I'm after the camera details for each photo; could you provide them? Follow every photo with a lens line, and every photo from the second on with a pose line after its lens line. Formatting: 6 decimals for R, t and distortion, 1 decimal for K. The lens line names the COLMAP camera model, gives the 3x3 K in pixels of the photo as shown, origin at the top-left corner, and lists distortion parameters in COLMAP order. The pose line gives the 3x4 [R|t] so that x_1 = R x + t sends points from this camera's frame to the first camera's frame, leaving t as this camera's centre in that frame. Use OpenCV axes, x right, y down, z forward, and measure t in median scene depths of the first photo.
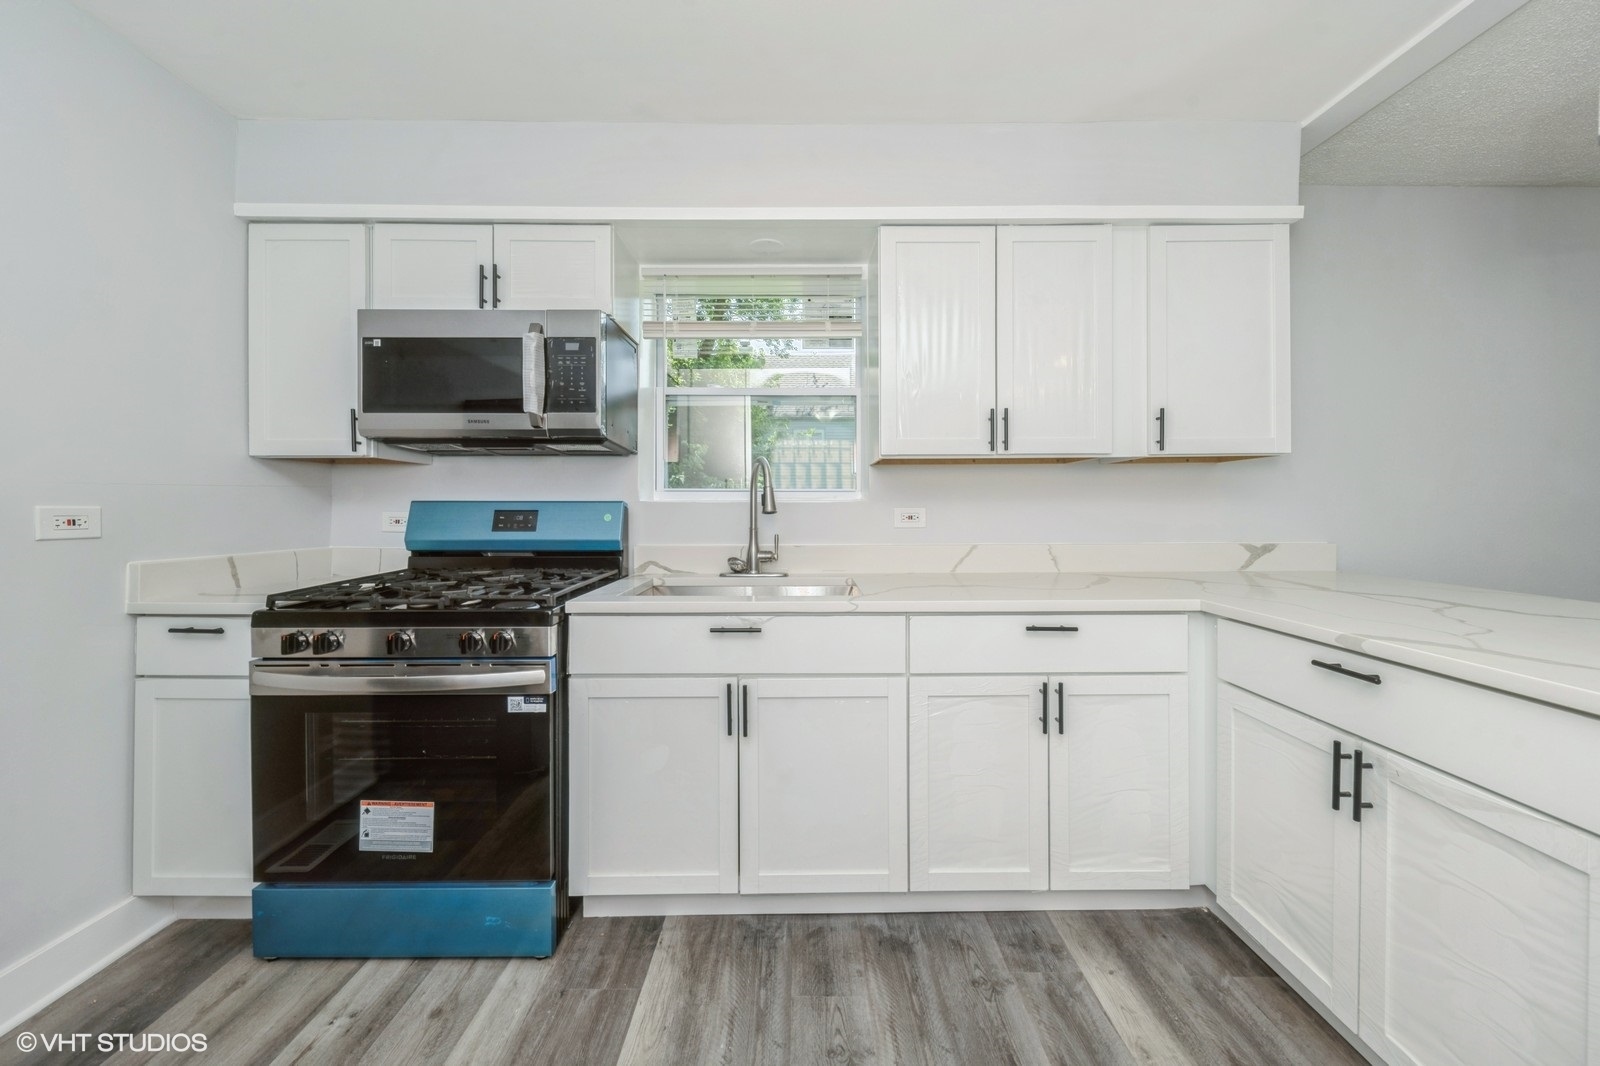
lens RADIAL K [[569.3, 0, 800.0], [0, 569.3, 506.5], [0, 0, 1]] dist [0.013191, -0.007245]
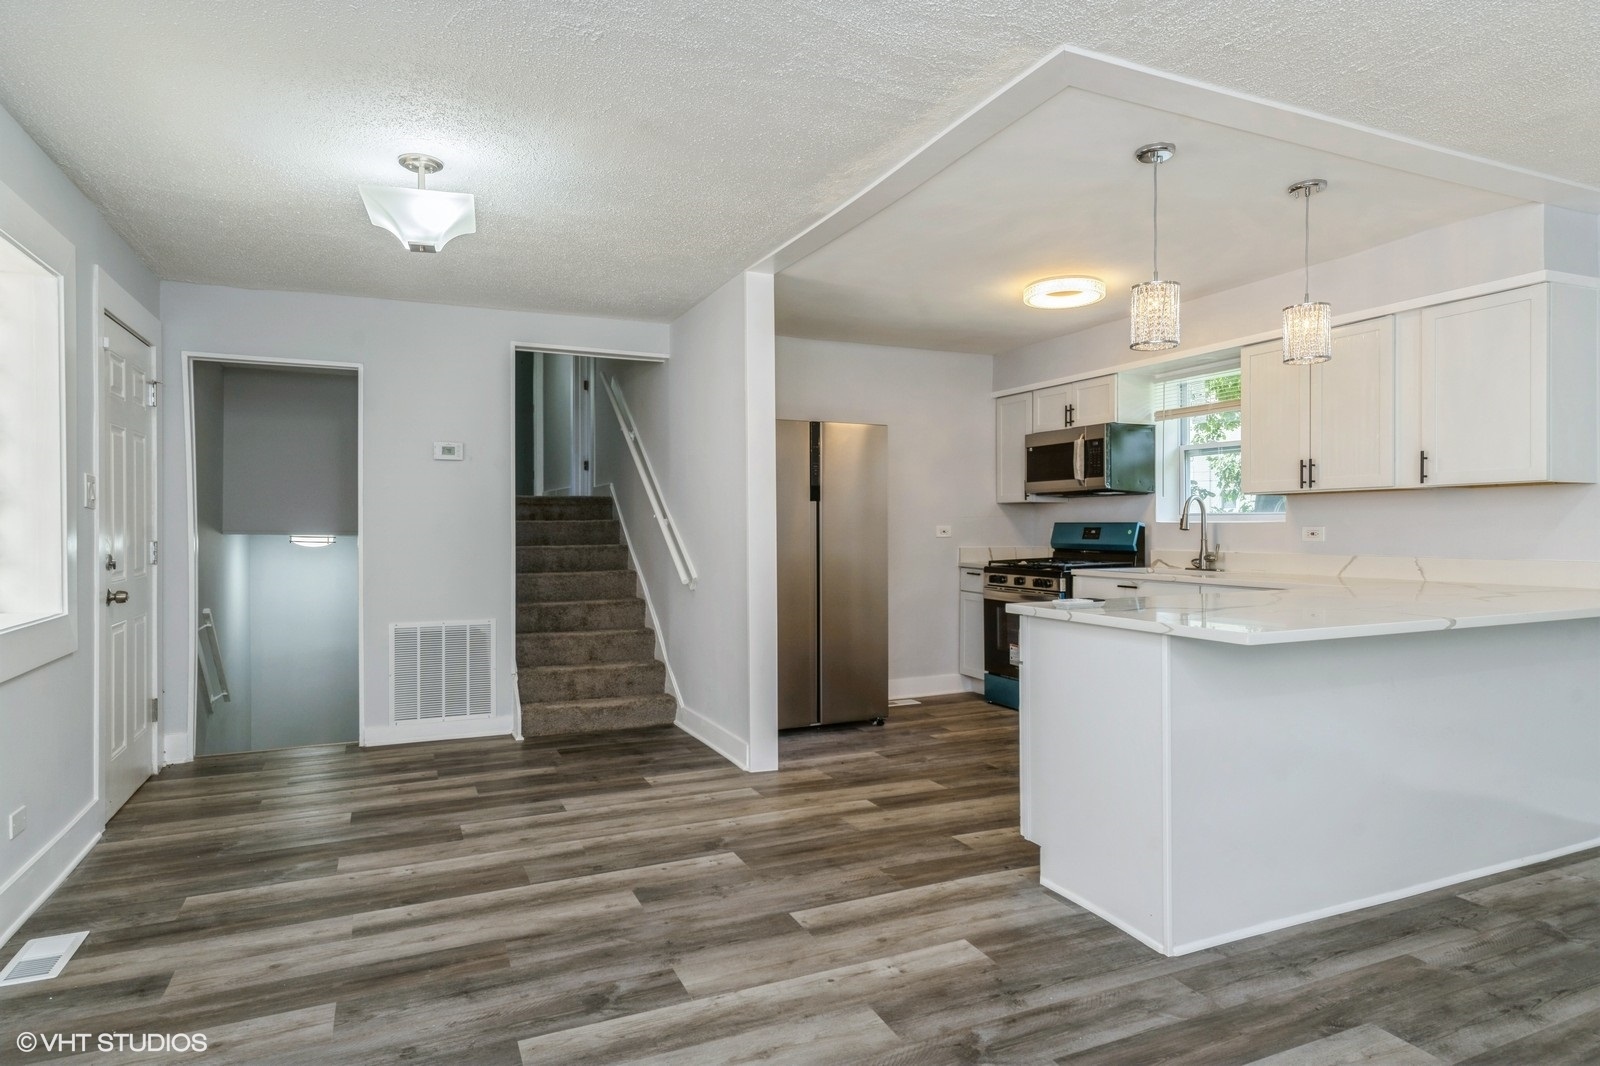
lens RADIAL K [[911.9, 0, 800.0], [0, 911.9, 533.0], [0, 0, 1]] dist [-0.000422, -0.000315]
pose [[0.408617, 0.007412, -0.912676, 1.996623], [0.003423, 0.999948, 0.009654, -0.008974], [0.912700, -0.007069, 0.408570, -1.171265]]
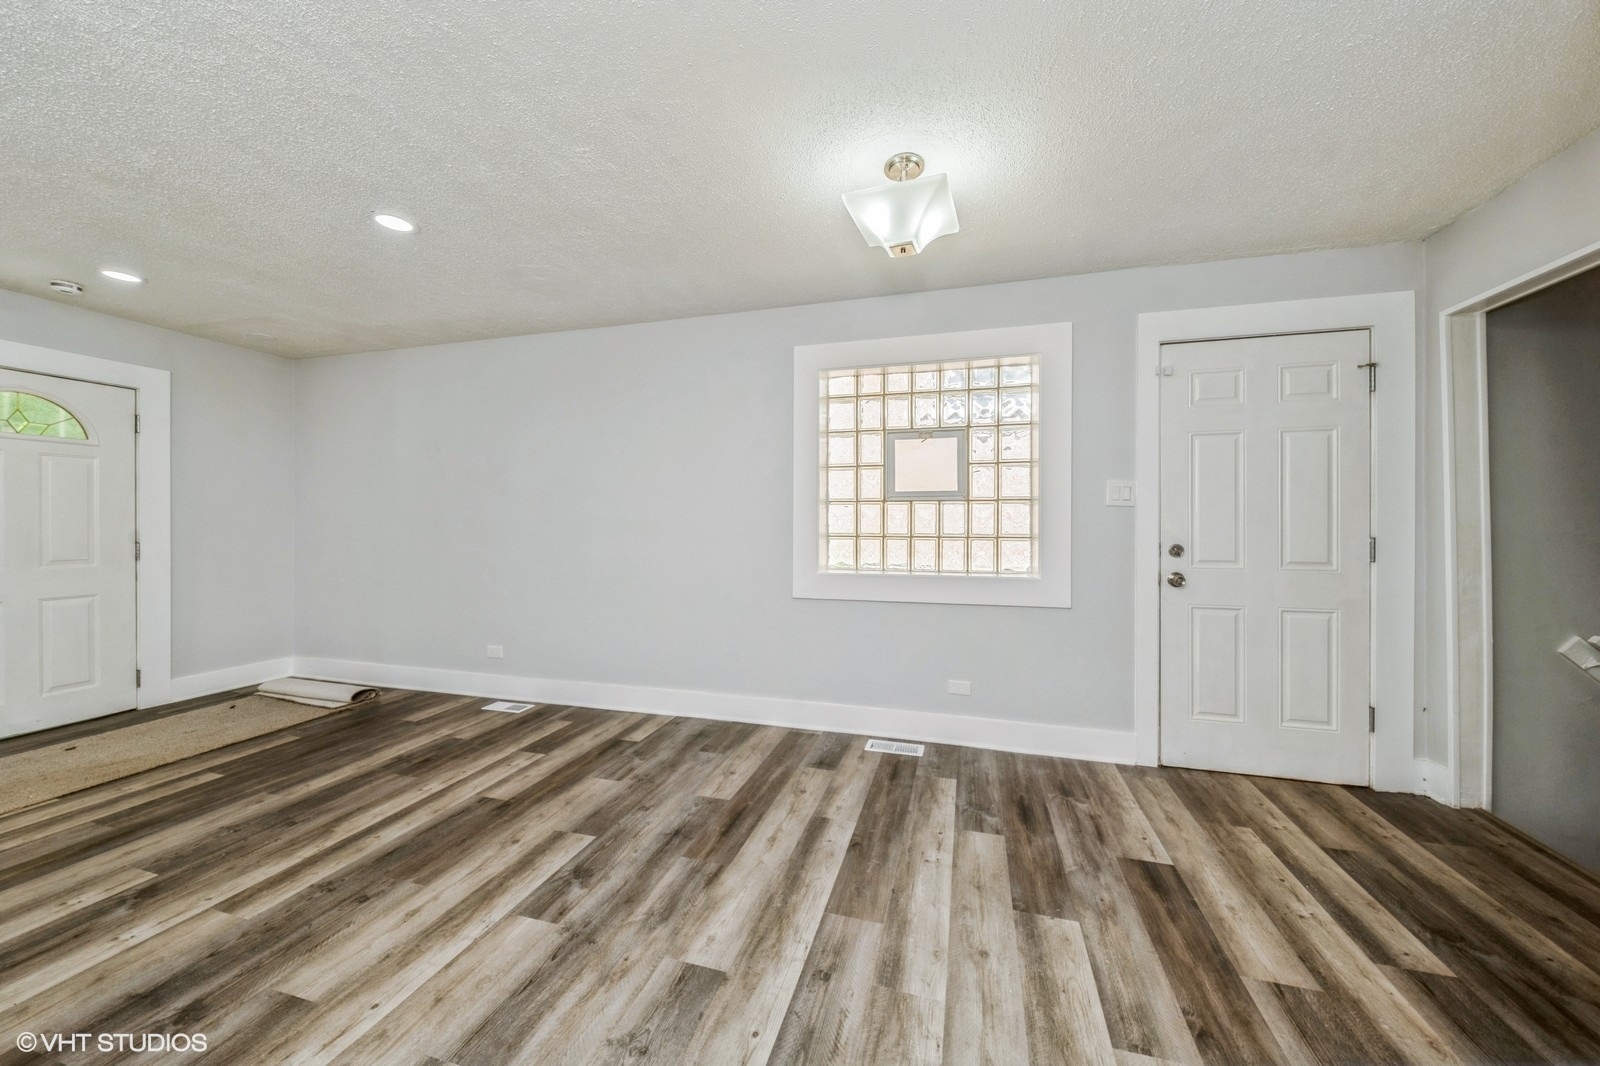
lens RADIAL K [[569.3, 0, 800.0], [0, 569.3, 506.5], [0, 0, 1]] dist [0.013191, -0.007245]
pose [[-0.955682, 0.004568, 0.294365, -1.177499], [-0.002471, 0.999720, -0.023537, 0.004550], [-0.294390, -0.023221, -0.955403, 0.705176]]
